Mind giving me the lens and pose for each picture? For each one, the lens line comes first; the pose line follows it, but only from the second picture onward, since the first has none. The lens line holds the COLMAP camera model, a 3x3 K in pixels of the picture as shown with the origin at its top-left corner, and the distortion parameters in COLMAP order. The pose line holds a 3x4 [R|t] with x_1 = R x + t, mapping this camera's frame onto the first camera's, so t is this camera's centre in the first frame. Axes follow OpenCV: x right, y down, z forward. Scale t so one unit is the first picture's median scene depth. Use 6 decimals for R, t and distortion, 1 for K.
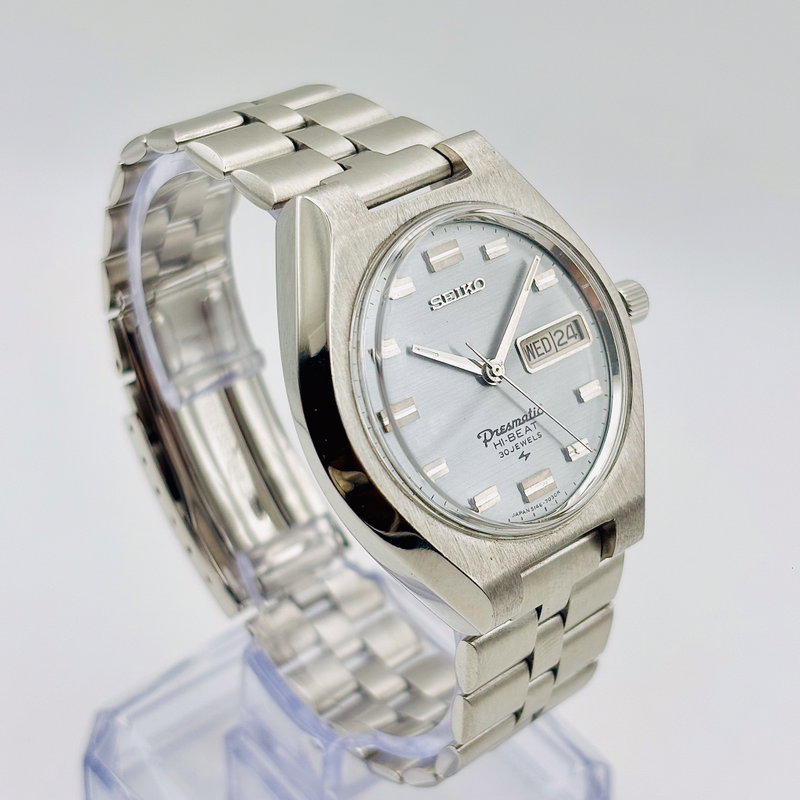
lens RADIAL K [[1781.4, 0, 400.0], [0, 1781.4, 400.0], [0, 0, 1]] dist [-0.053905, 0.198611]
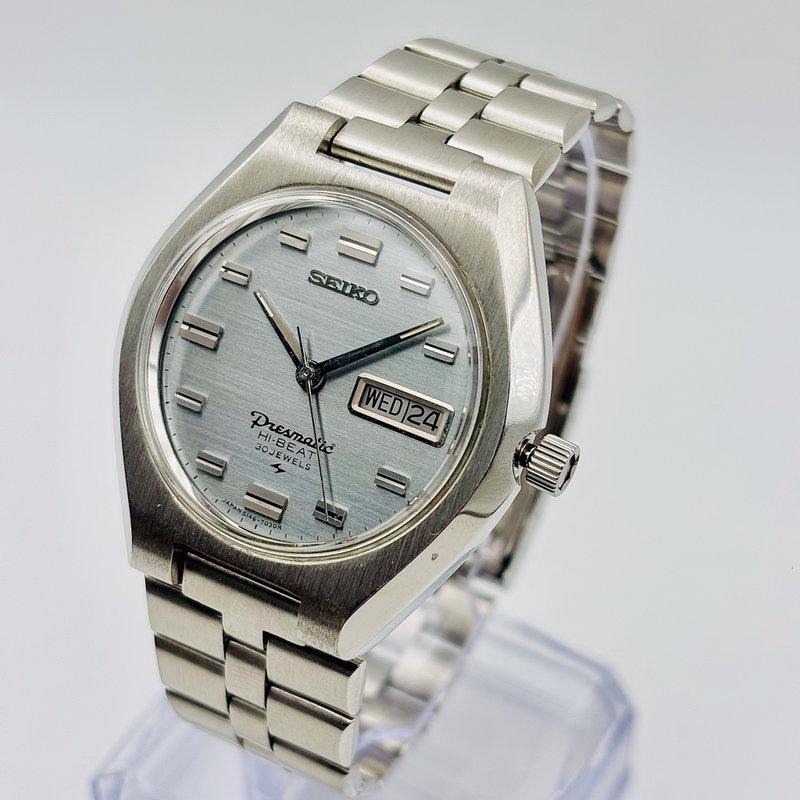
lens RADIAL K [[1733.5, 0, 382.8], [0, 1733.5, 413.3], [0, 0, 1]] dist [0.055773, -0.347975]
pose [[0.356179, 0.580343, -0.732352, 0.707061], [-0.577419, 0.752900, 0.315799, -0.294560], [0.734659, 0.310393, 0.603268, 0.485797]]
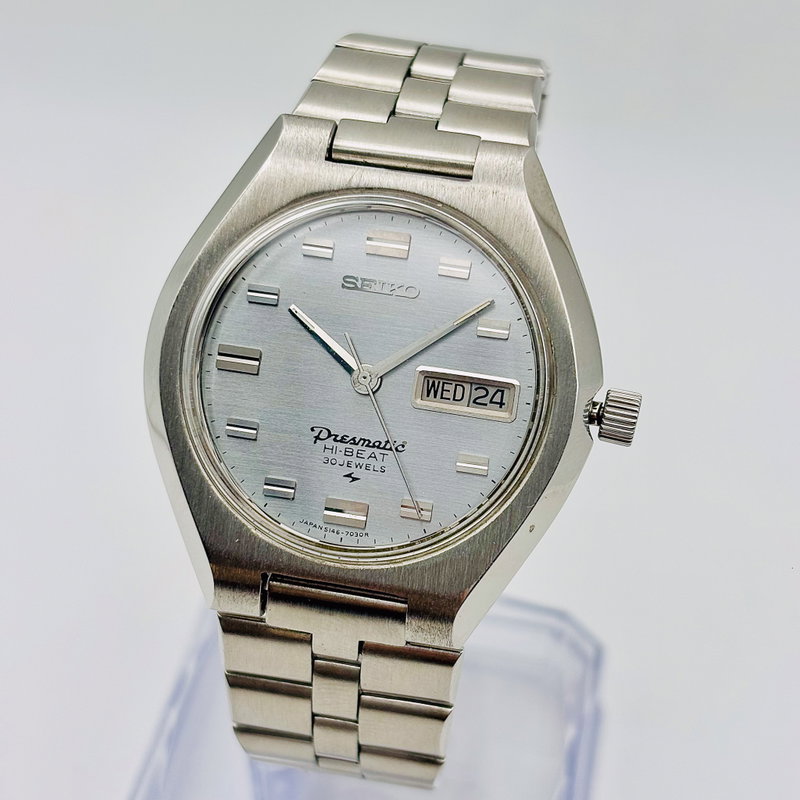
lens RADIAL K [[1733.5, 0, 382.8], [0, 1733.5, 413.3], [0, 0, 1]] dist [0.055773, -0.347975]
pose [[0.622134, 0.480159, -0.618382, 0.598155], [-0.470572, 0.860590, 0.194800, -0.172870], [0.625708, 0.169801, 0.761352, 0.324764]]
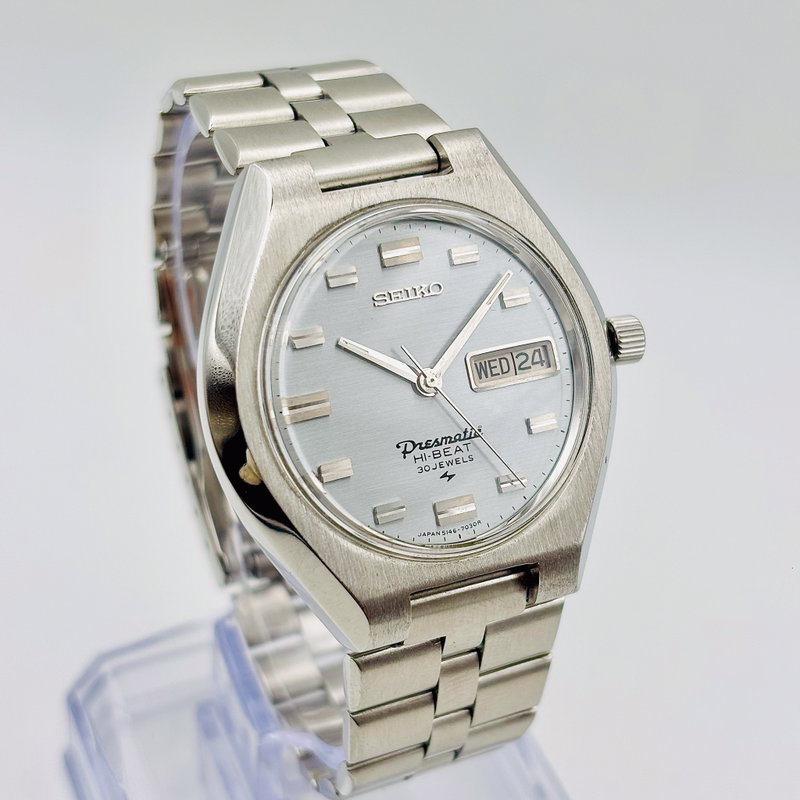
lens RADIAL K [[1781.4, 0, 400.0], [0, 1781.4, 400.0], [0, 0, 1]] dist [-0.053905, 0.198611]
pose [[0.957973, 0.186452, -0.217996, 0.238049], [-0.186894, 0.982201, 0.018779, -0.020654], [0.217618, 0.022752, 0.975769, 0.076042]]
